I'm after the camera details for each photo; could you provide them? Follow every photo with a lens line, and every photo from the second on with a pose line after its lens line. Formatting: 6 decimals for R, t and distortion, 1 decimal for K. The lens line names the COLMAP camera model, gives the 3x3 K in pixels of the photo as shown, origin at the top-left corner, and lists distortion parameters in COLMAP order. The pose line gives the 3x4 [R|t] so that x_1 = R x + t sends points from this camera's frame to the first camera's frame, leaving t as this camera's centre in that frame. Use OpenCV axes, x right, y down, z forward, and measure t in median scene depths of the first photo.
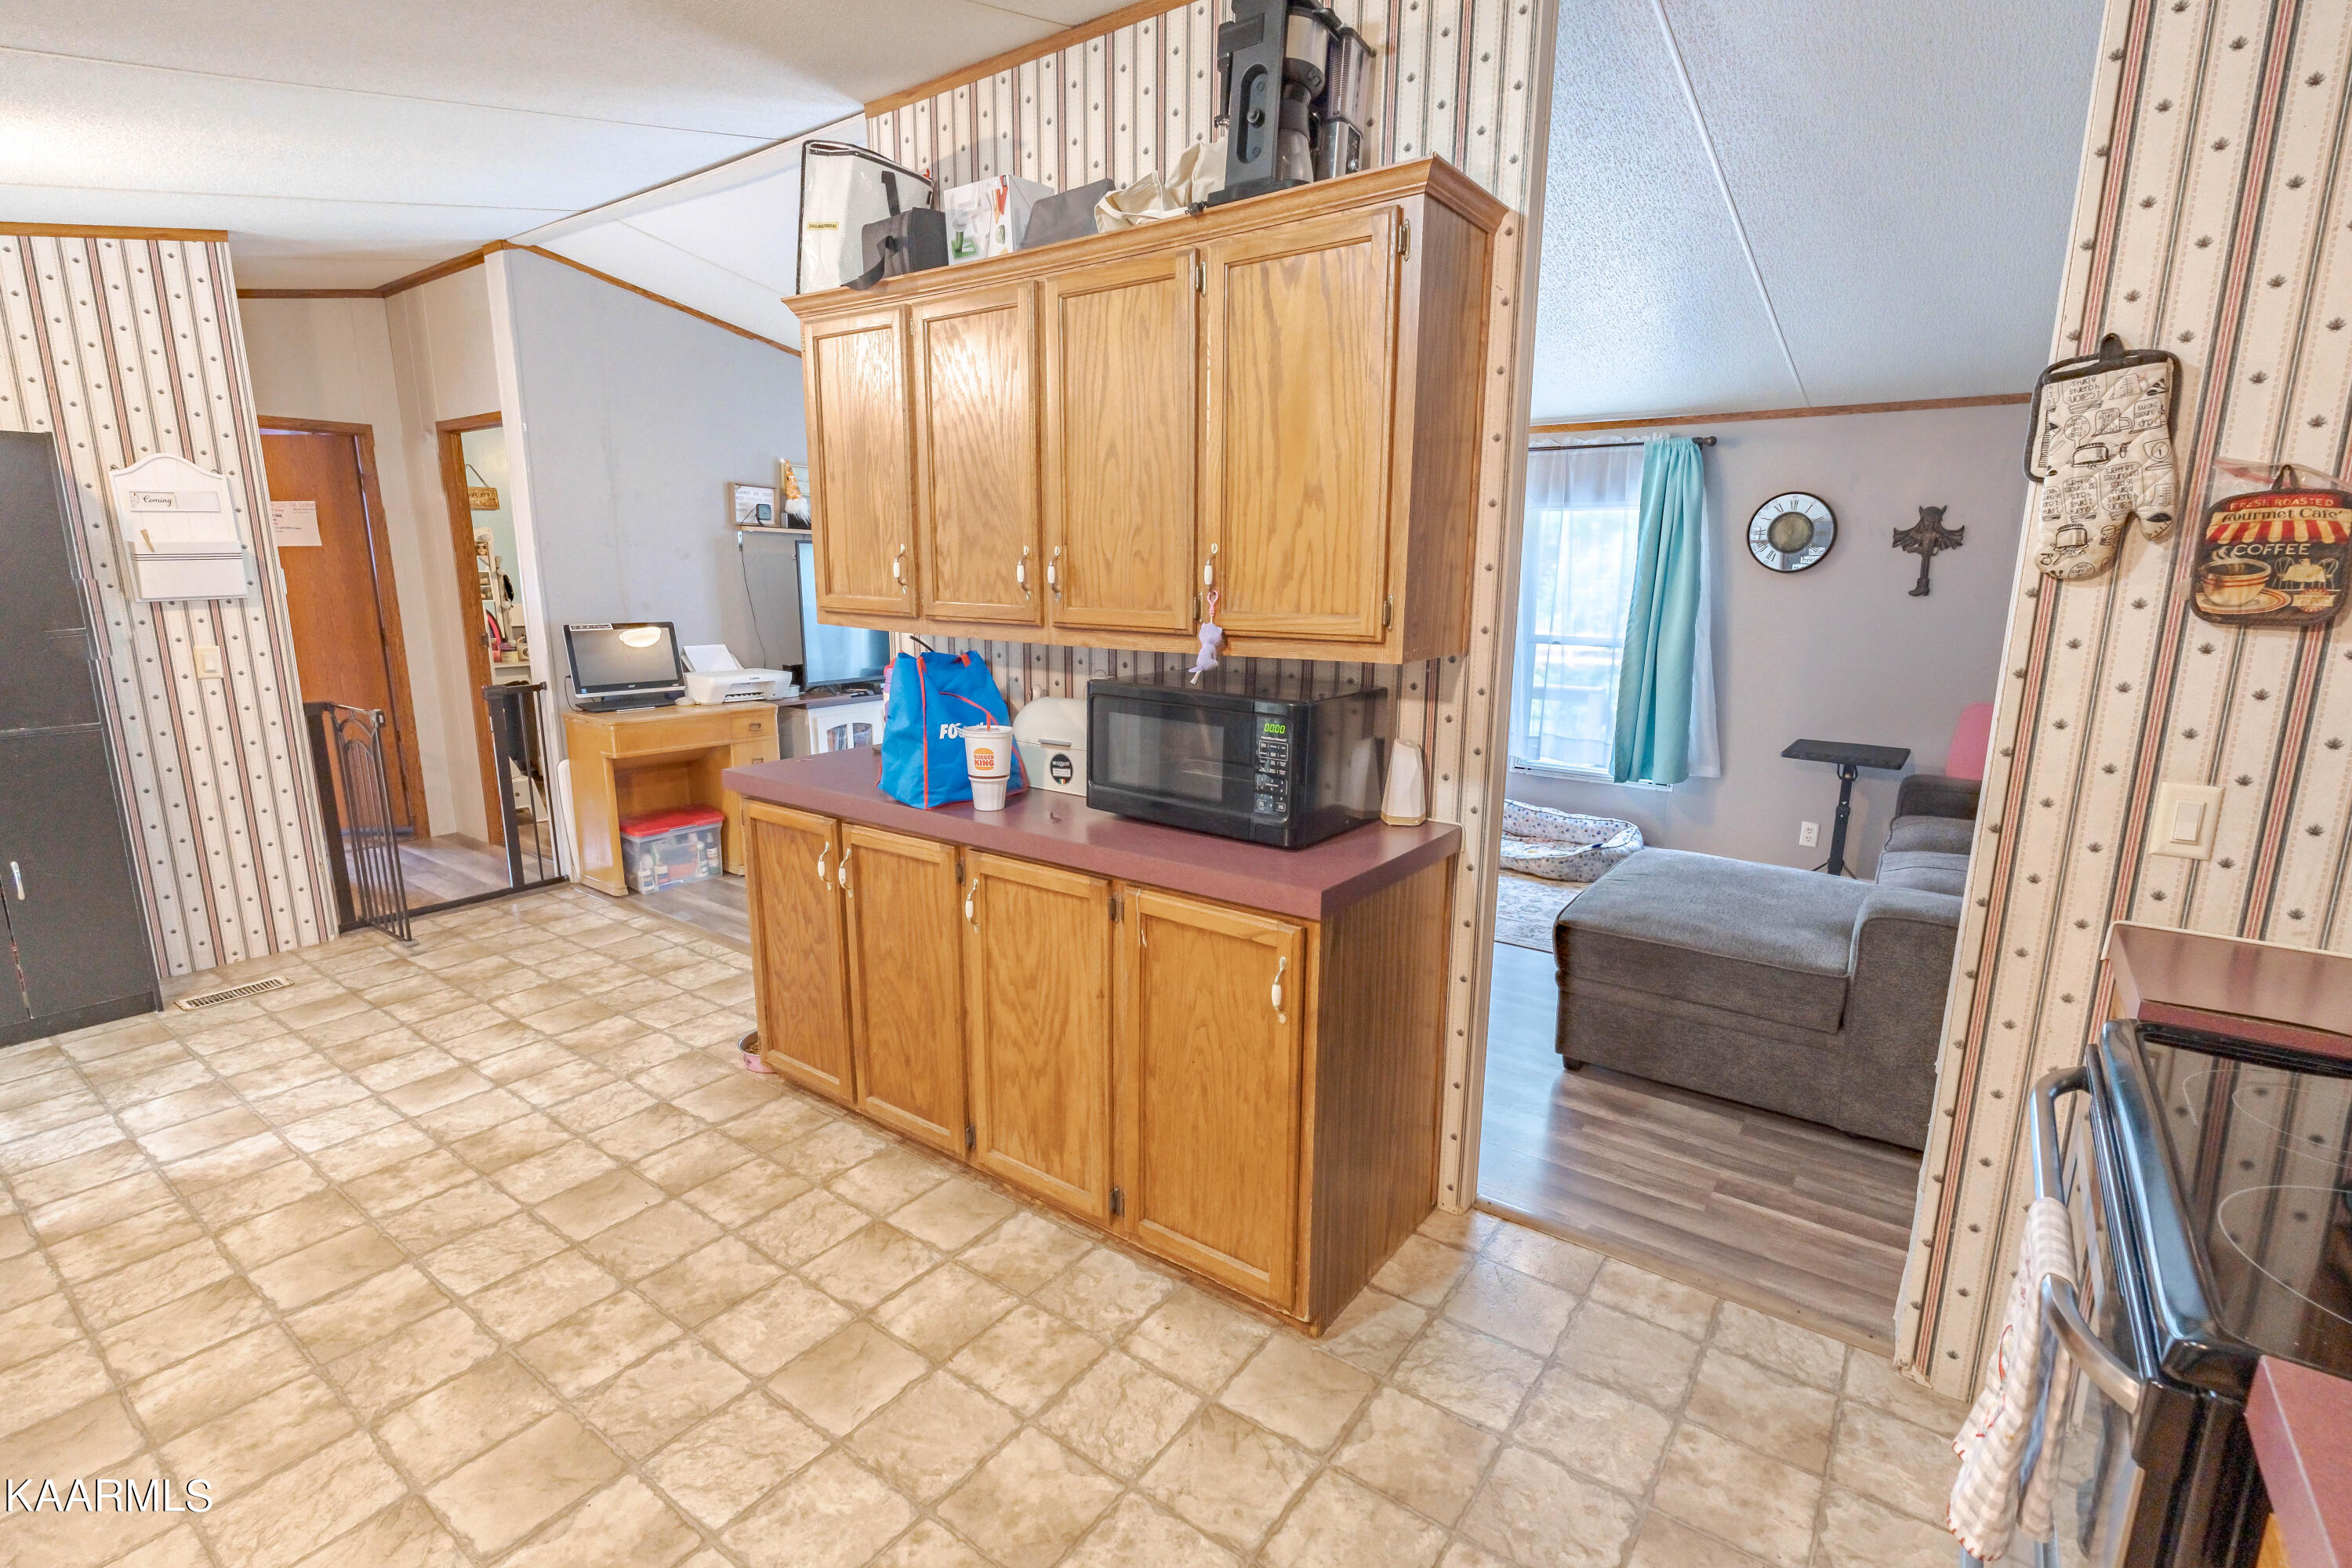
lens RADIAL K [[1099.3, 0, 1204.3], [0, 1099.3, 782.2], [0, 0, 1]] dist [-0.005645, 0.000431]
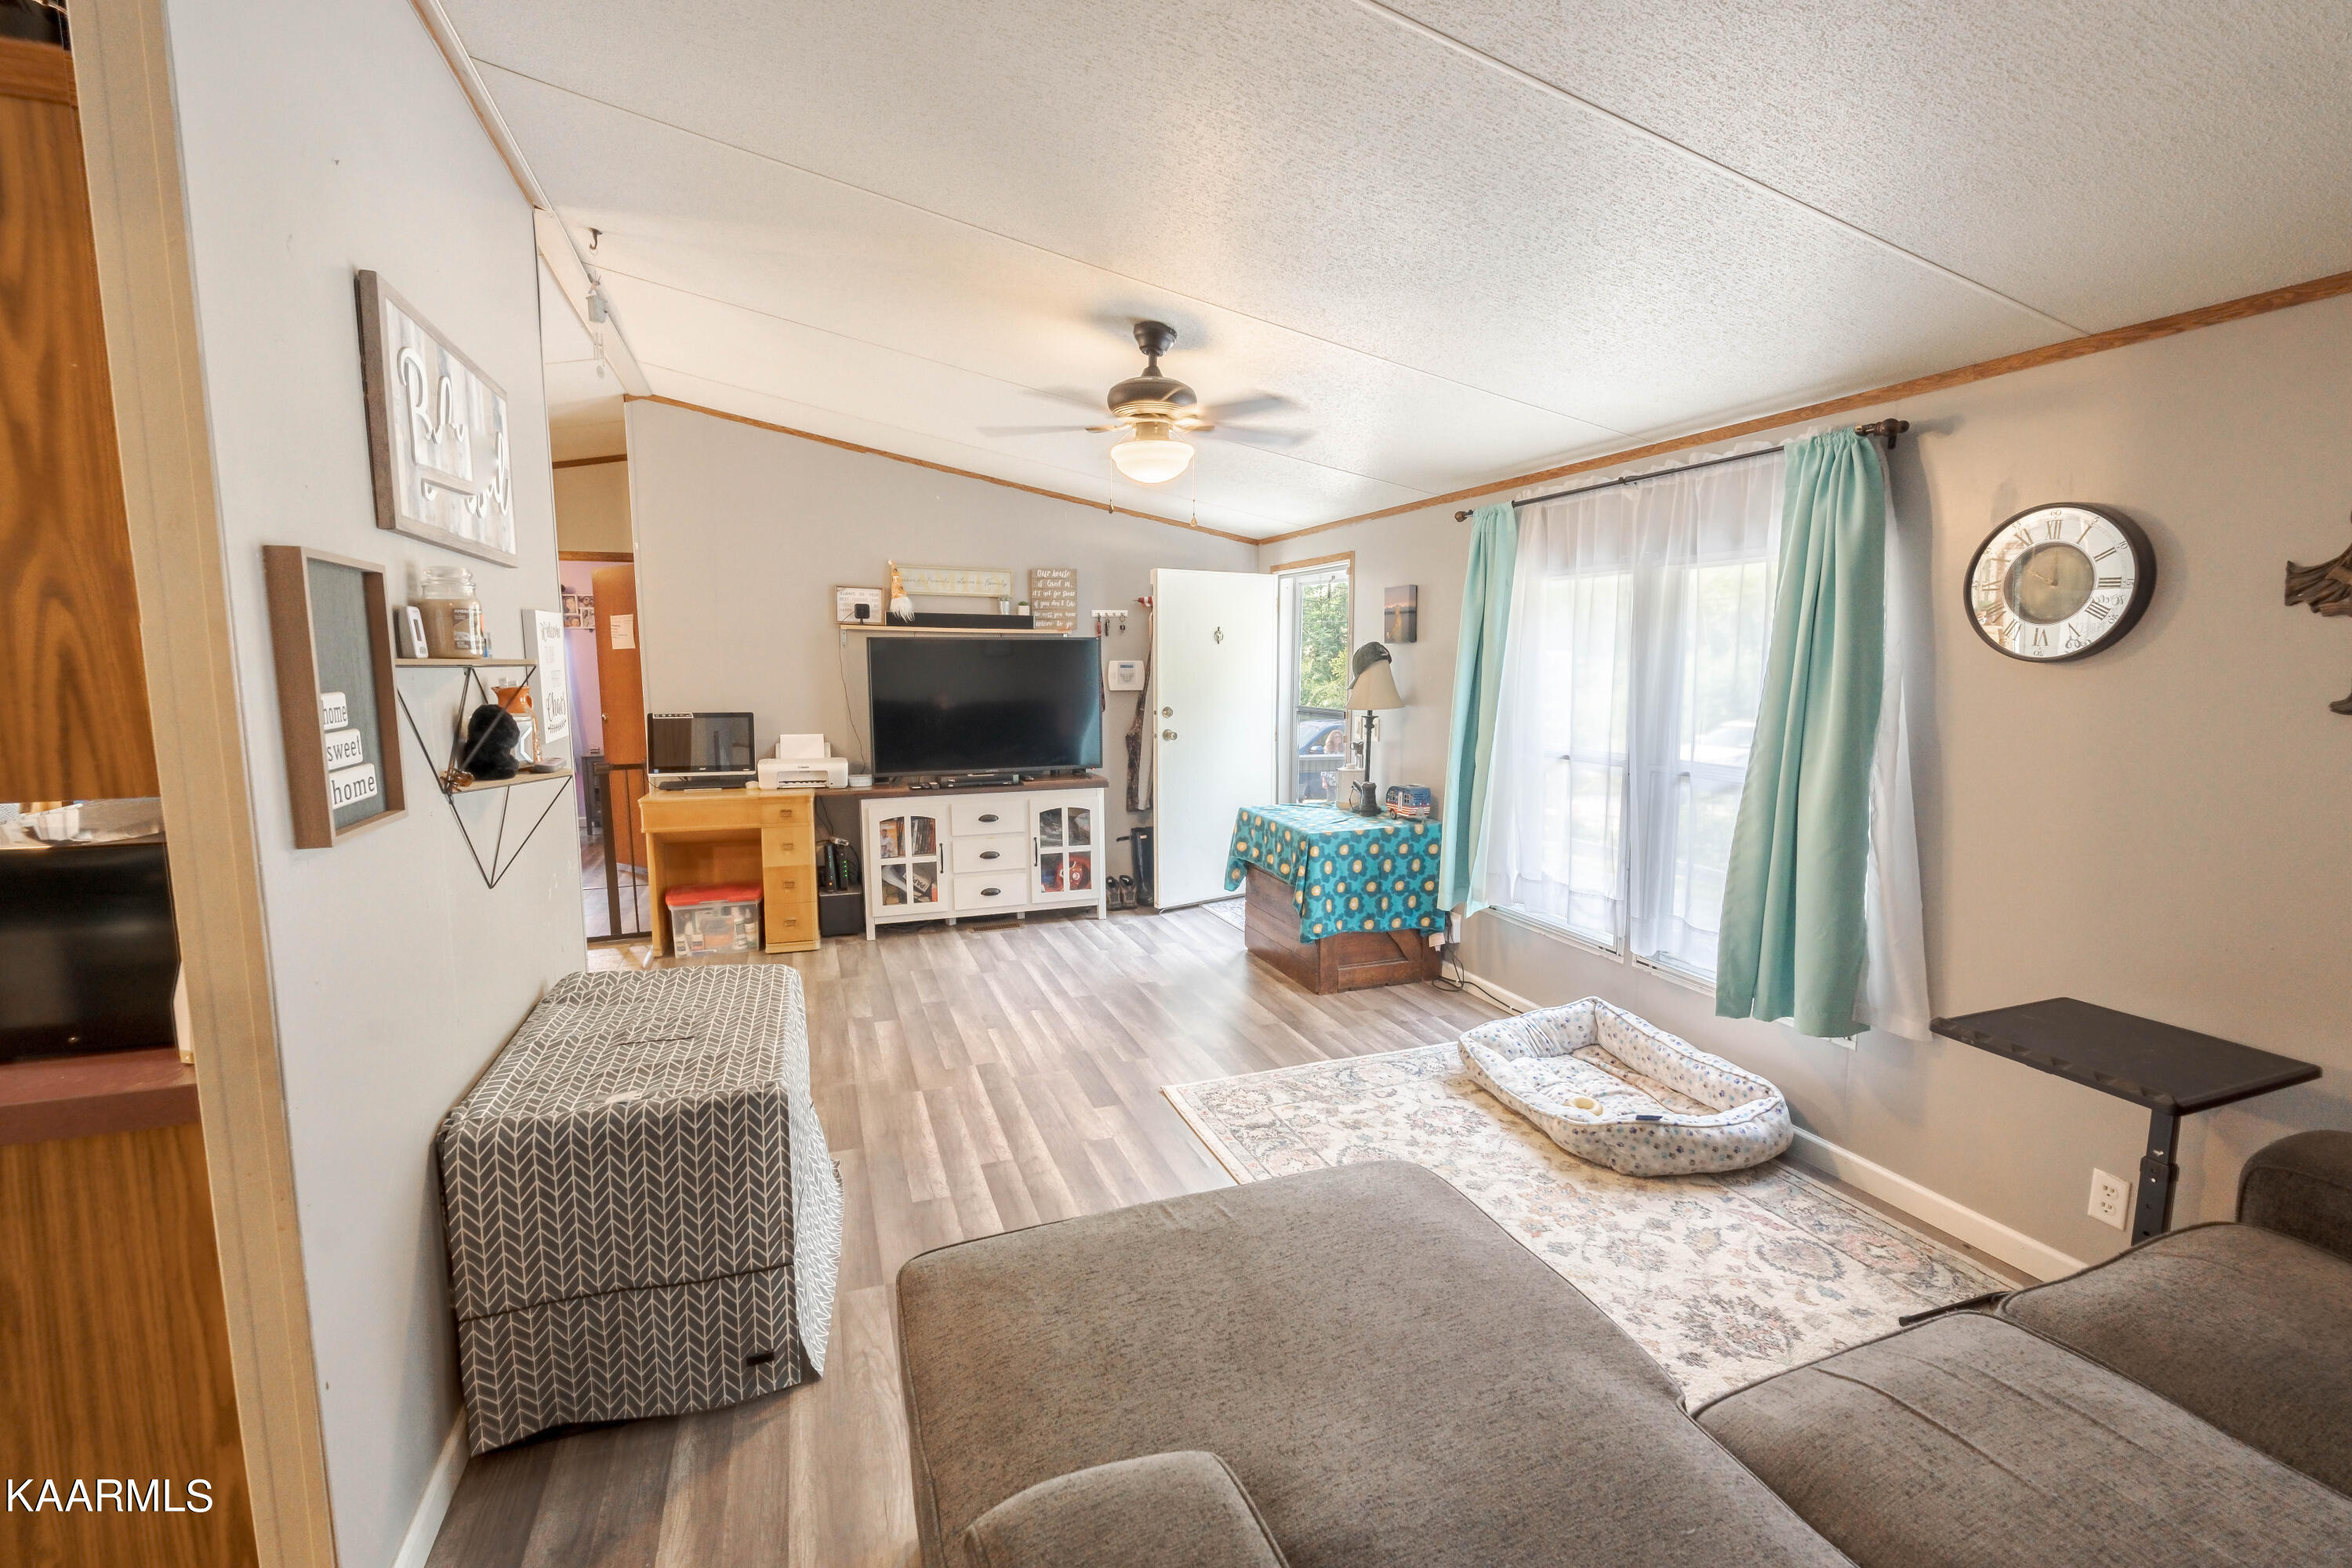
lens RADIAL K [[1050.4, 0, 1176.0], [0, 1050.4, 784.0], [0, 0, 1]] dist [-0.004946, -0.000156]
pose [[0.827889, 0.058929, -0.557788, 0.859979], [-0.102162, 0.993673, -0.046653, -0.130488], [0.551510, 0.095608, 0.828671, 0.699965]]
